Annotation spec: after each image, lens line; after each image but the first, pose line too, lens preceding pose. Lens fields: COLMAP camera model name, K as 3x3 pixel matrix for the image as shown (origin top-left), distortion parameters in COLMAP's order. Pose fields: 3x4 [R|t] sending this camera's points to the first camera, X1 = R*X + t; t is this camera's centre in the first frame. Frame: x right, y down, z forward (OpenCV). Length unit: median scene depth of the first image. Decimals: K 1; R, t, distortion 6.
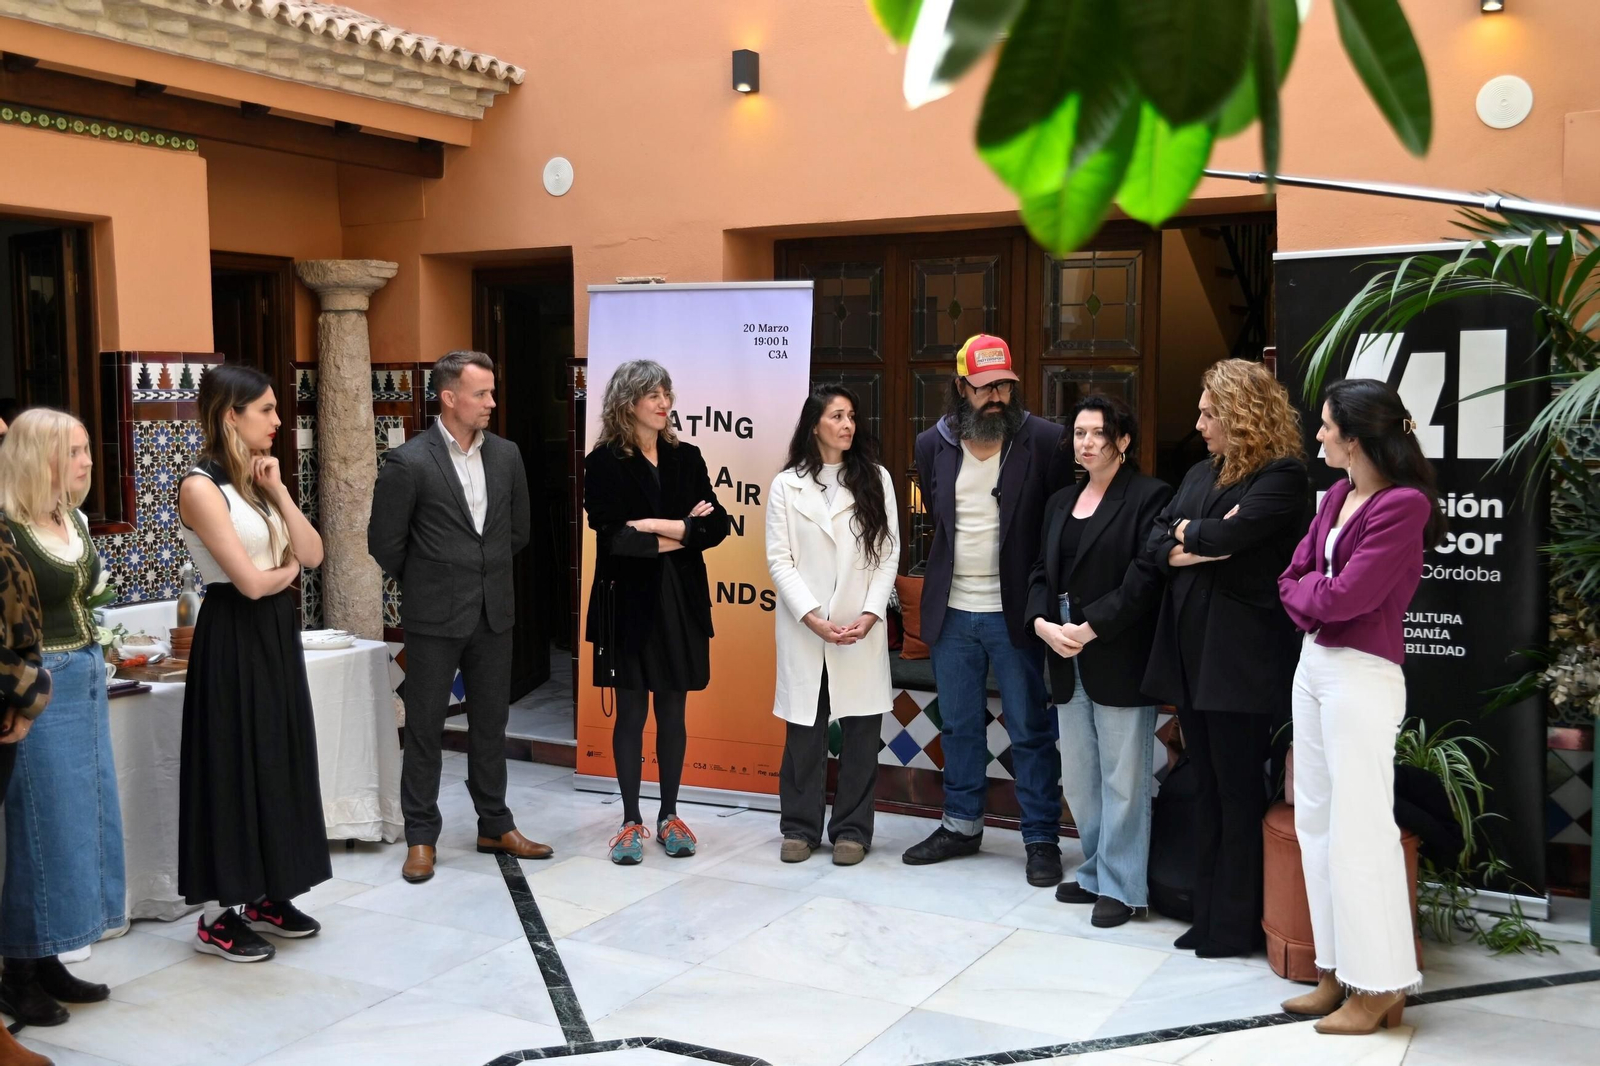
lens RADIAL K [[1695.2, 0, 793.7], [0, 1695.2, 528.3], [0, 0, 1]] dist [-0.041235, 0.129954]
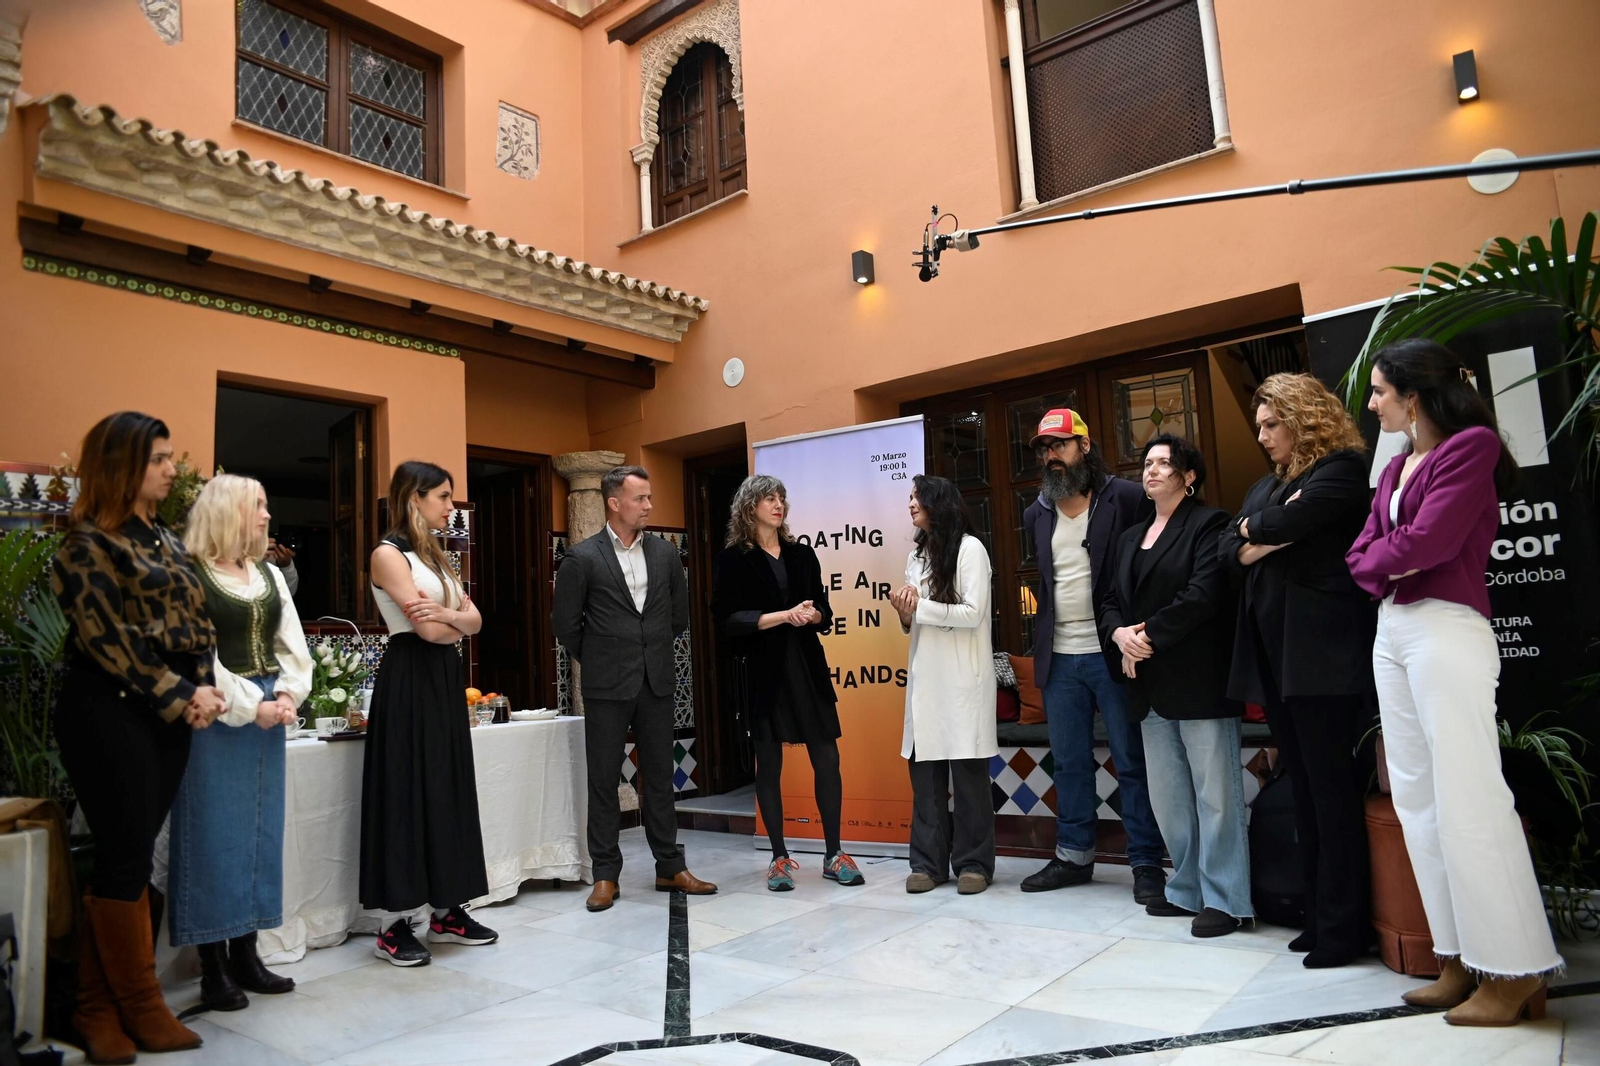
lens RADIAL K [[1109.1, 0, 803.7], [0, 1109.1, 531.2], [0, 0, 1]] dist [-0.124499, 0.104793]
pose [[0.984478, -0.067211, -0.162127, 0.056515], [0.035191, 0.980602, -0.192824, 0.100390], [0.171942, 0.184125, 0.967747, 0.243266]]
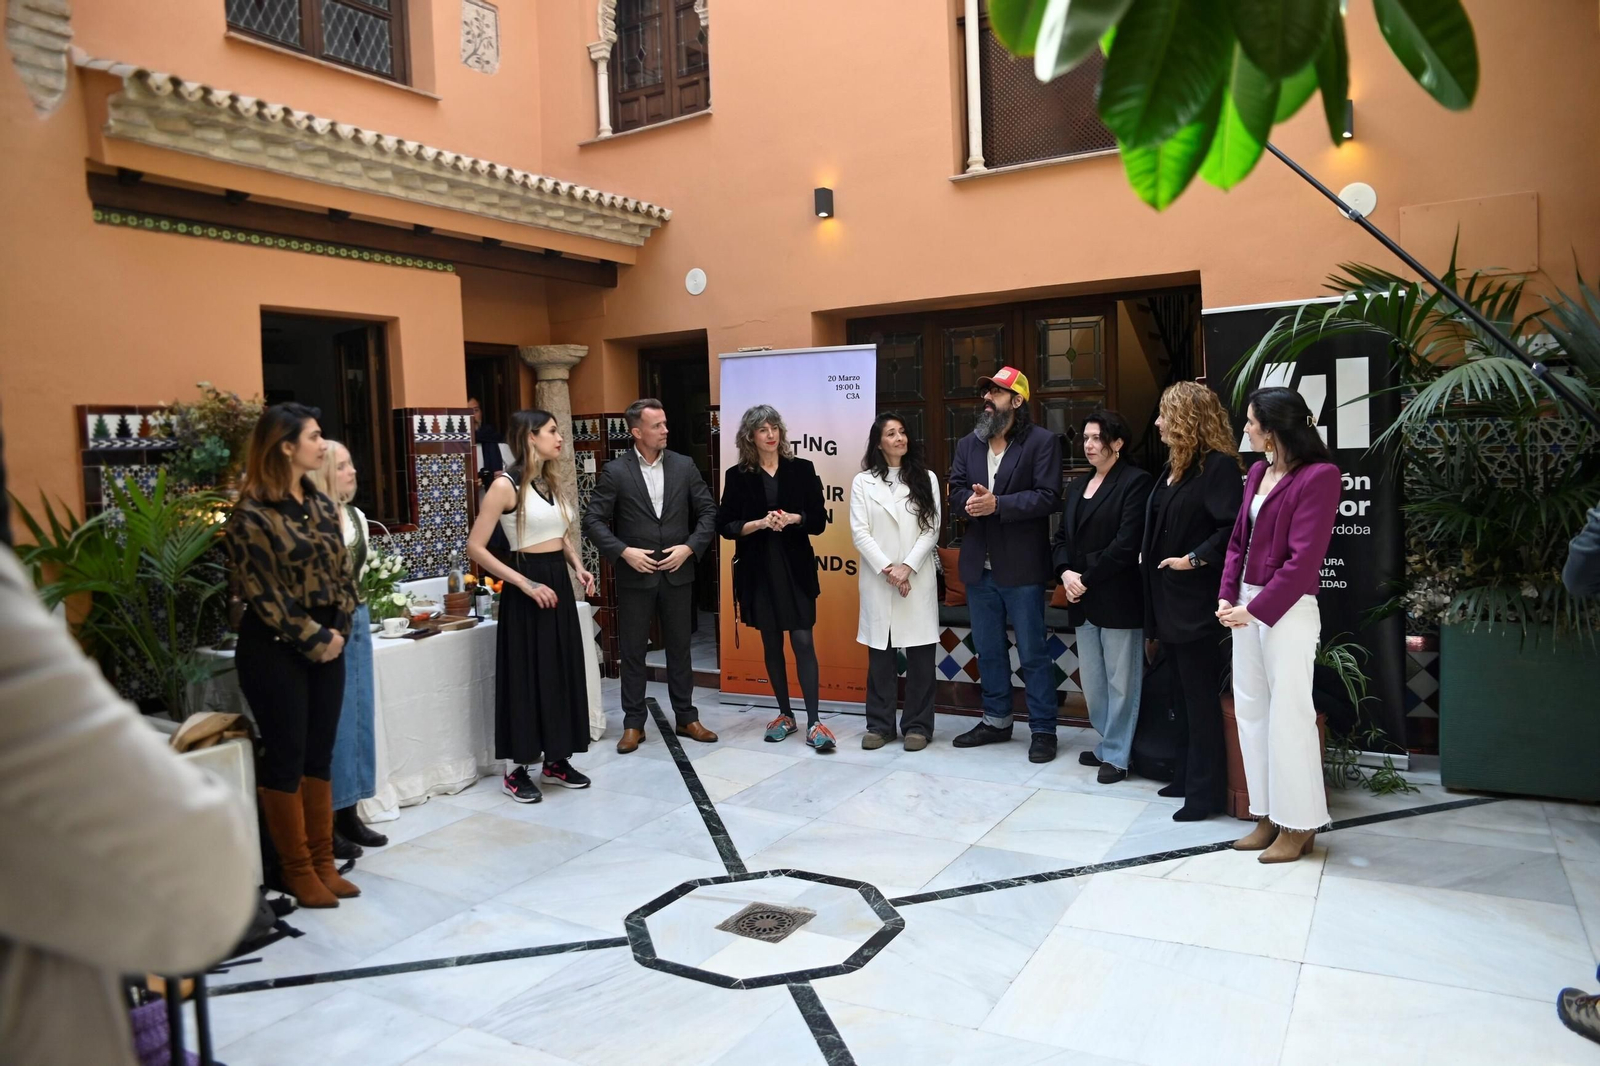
lens RADIAL K [[1130.1, 0, 800.0], [0, 1130.1, 533.0], [0, 0, 1]] dist [-0.128447, 0.112395]
pose [[0.998778, -0.028806, -0.040156, -0.021347], [0.028656, 0.999580, -0.004293, 0.018351], [0.040263, 0.003137, 0.999184, 0.048930]]
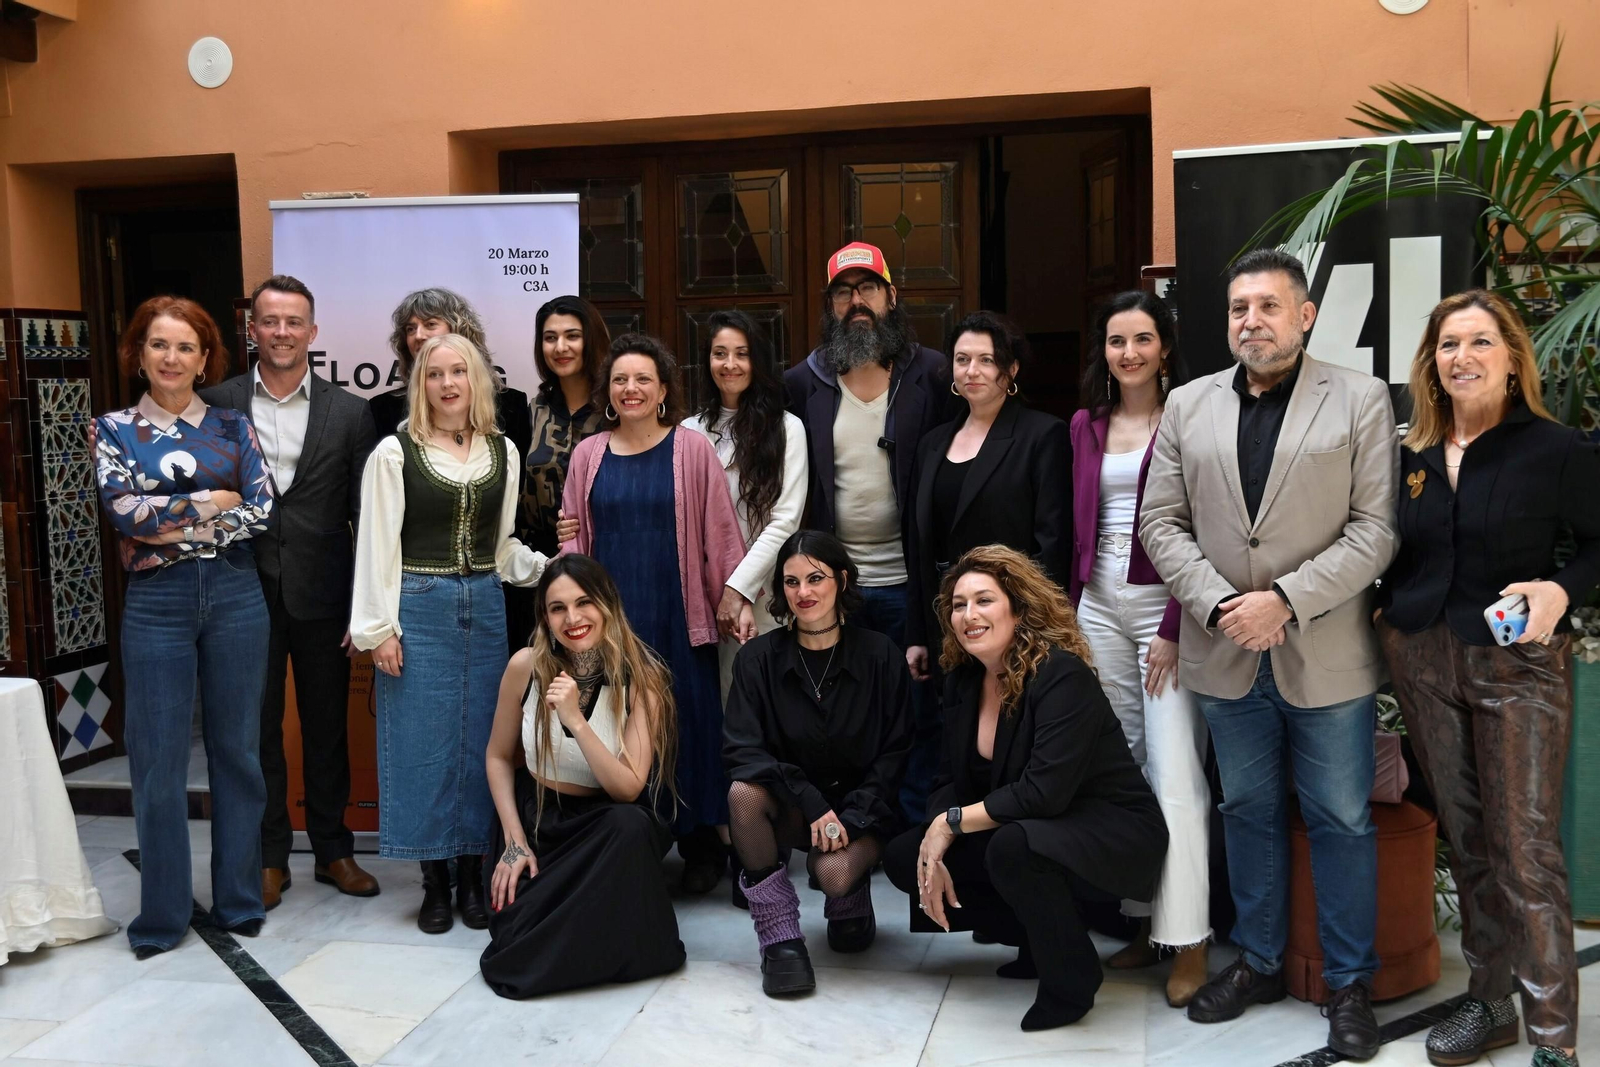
lens RADIAL K [[1707.7, 0, 816.1], [0, 1707.7, 542.3], [0, 0, 1]] dist [-0.042568, 0.142708]
pose [[0.953568, -0.047133, 0.297465, -0.144062], [0.043728, 0.998880, 0.018094, 0.010841], [-0.297985, -0.004246, 0.954561, 0.214396]]
